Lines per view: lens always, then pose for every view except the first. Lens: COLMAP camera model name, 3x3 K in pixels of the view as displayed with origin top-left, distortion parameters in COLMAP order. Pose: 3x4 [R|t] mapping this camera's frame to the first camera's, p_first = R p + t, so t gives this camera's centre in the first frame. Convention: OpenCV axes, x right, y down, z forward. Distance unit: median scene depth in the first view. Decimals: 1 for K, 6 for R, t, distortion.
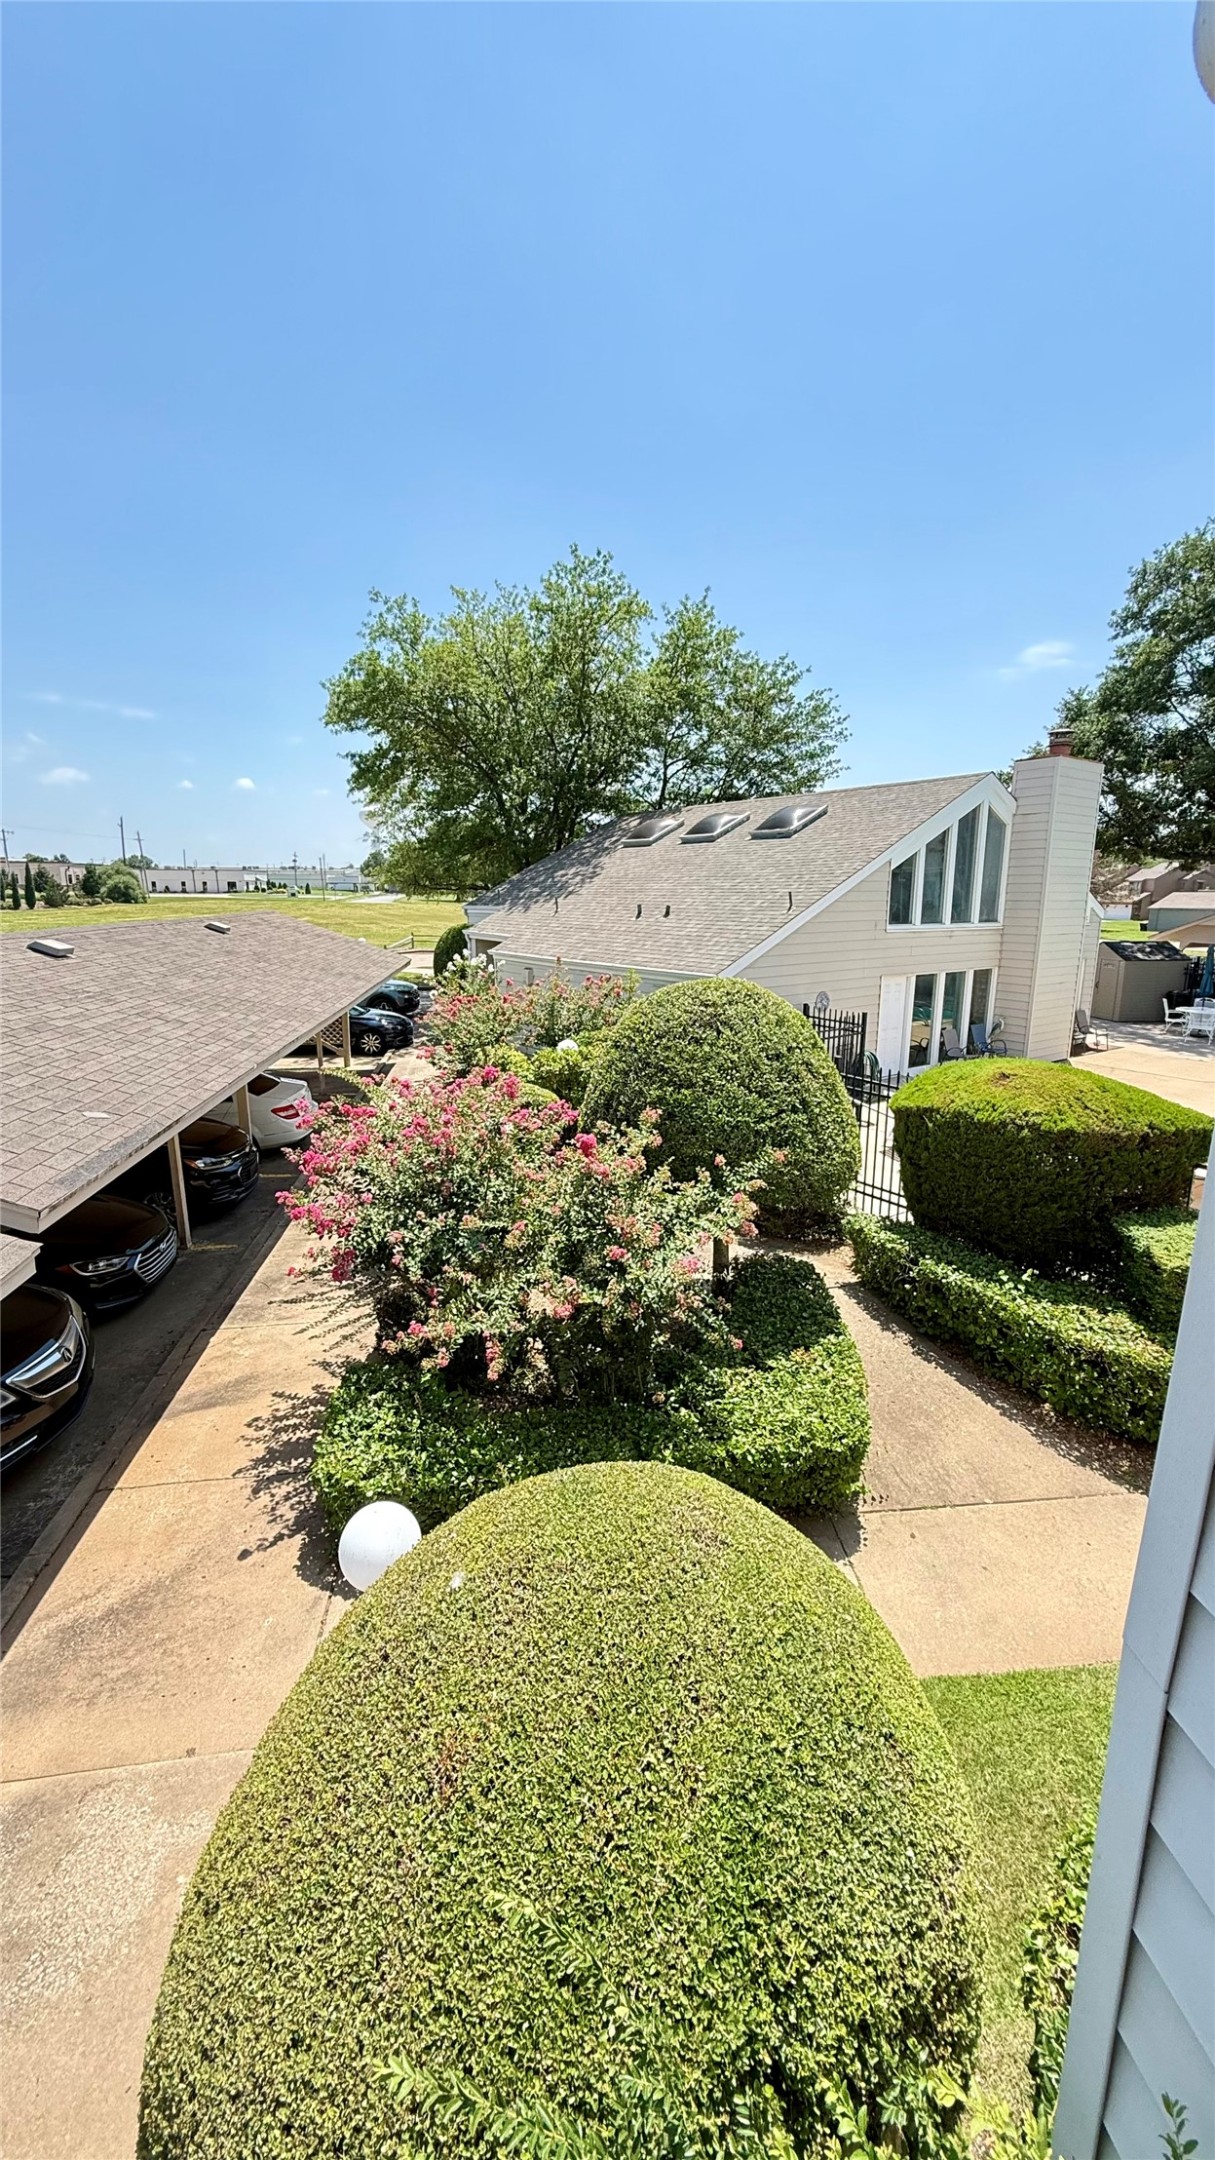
lens RADIAL K [[856.4, 0, 607.5], [0, 856.4, 1080.0], [0, 0, 1]] dist [0.000228, -0.000347]
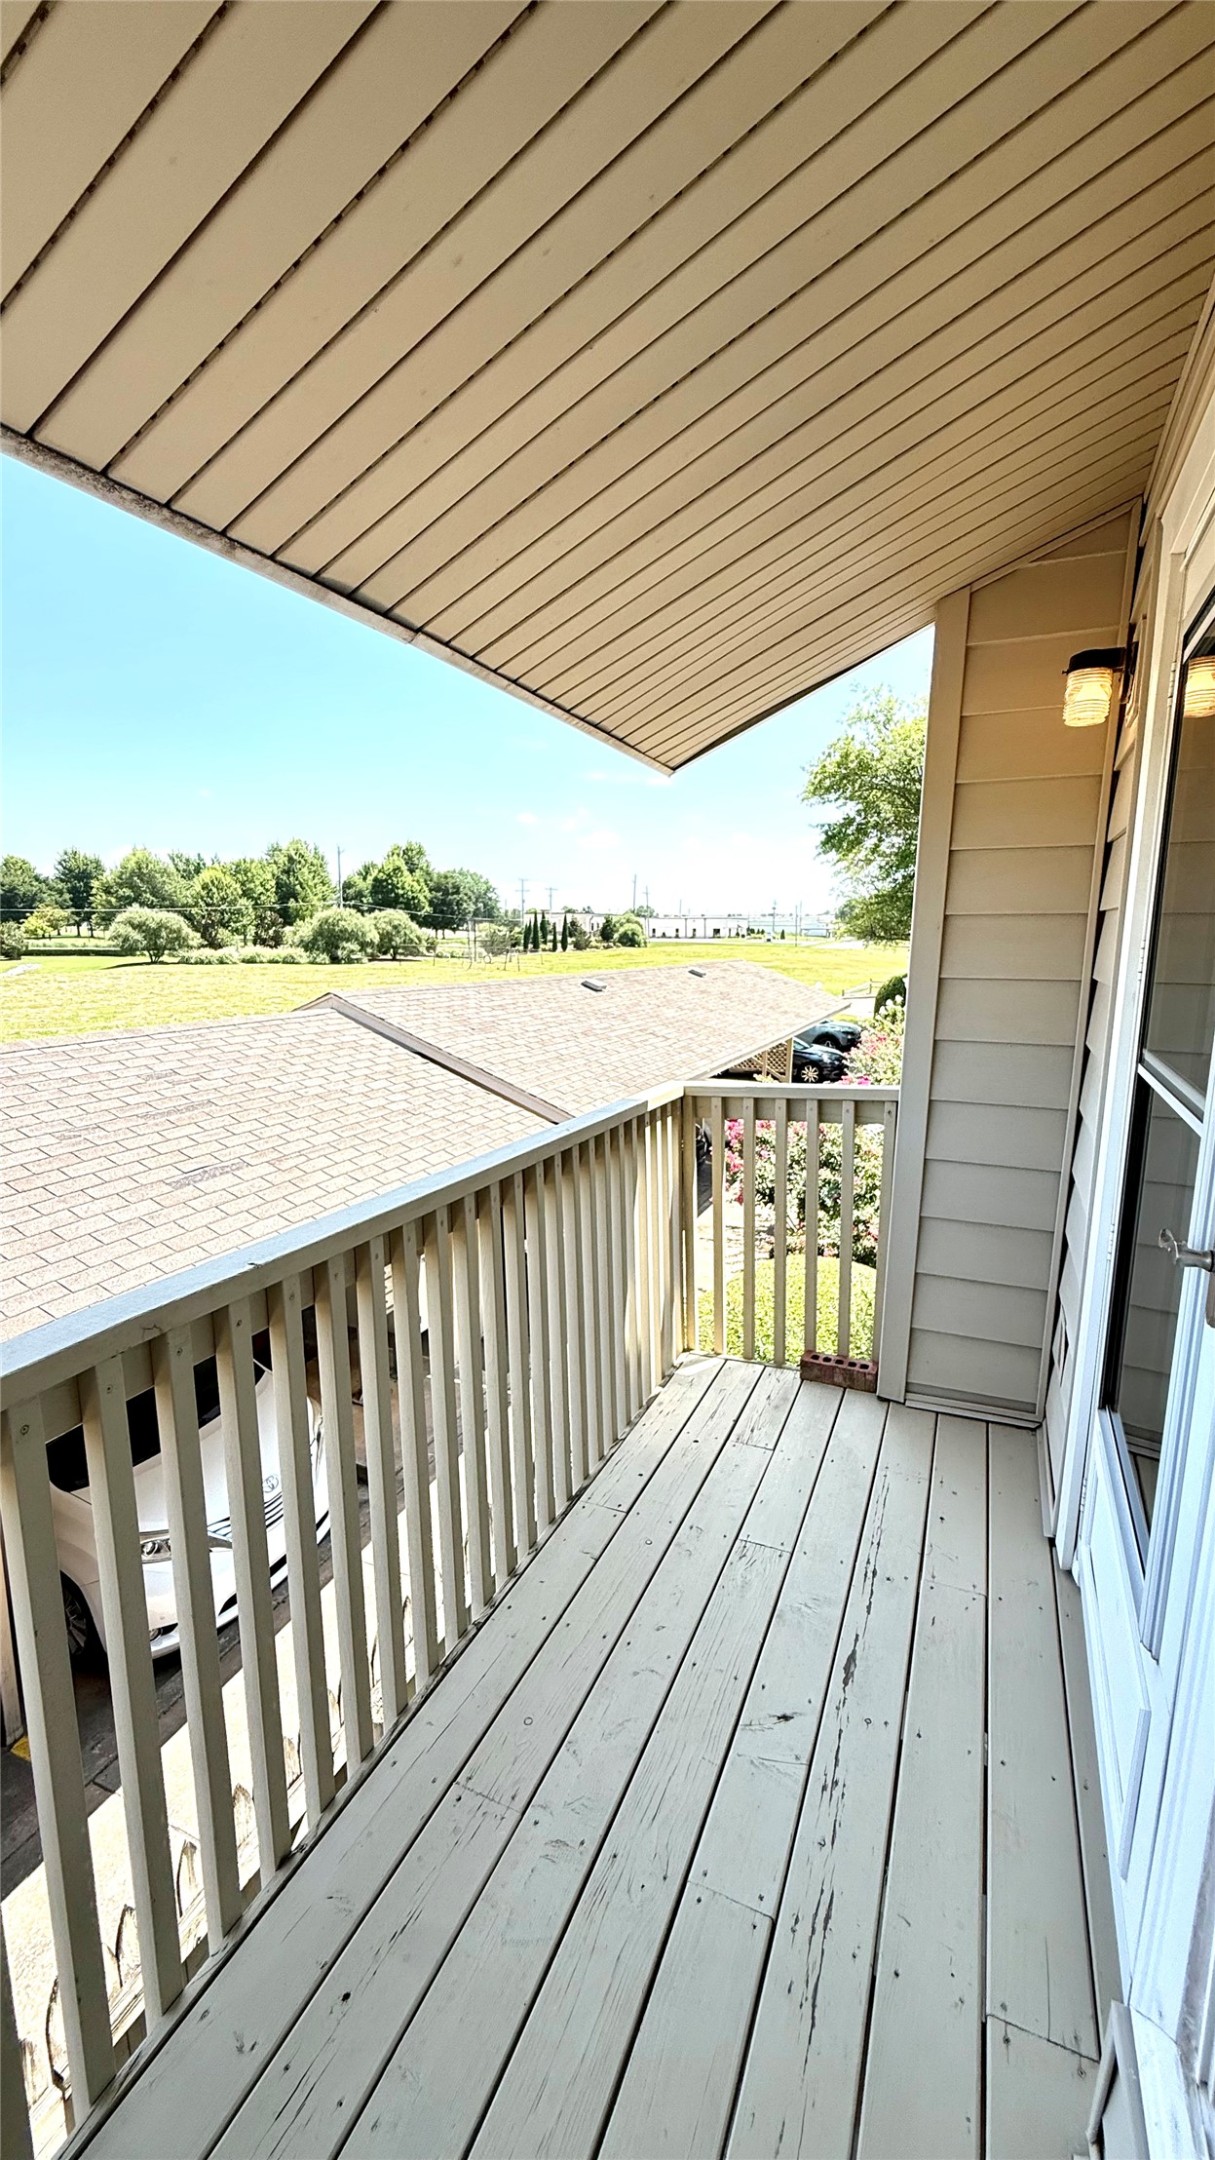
lens RADIAL K [[856.4, 0, 607.5], [0, 856.4, 1080.0], [0, 0, 1]] dist [0.000228, -0.000347]
pose [[0.862936, 0.085135, -0.498090, 0.052691], [-0.110126, 0.993697, -0.020947, 0.015957], [0.493167, 0.072928, 0.866872, -0.108779]]
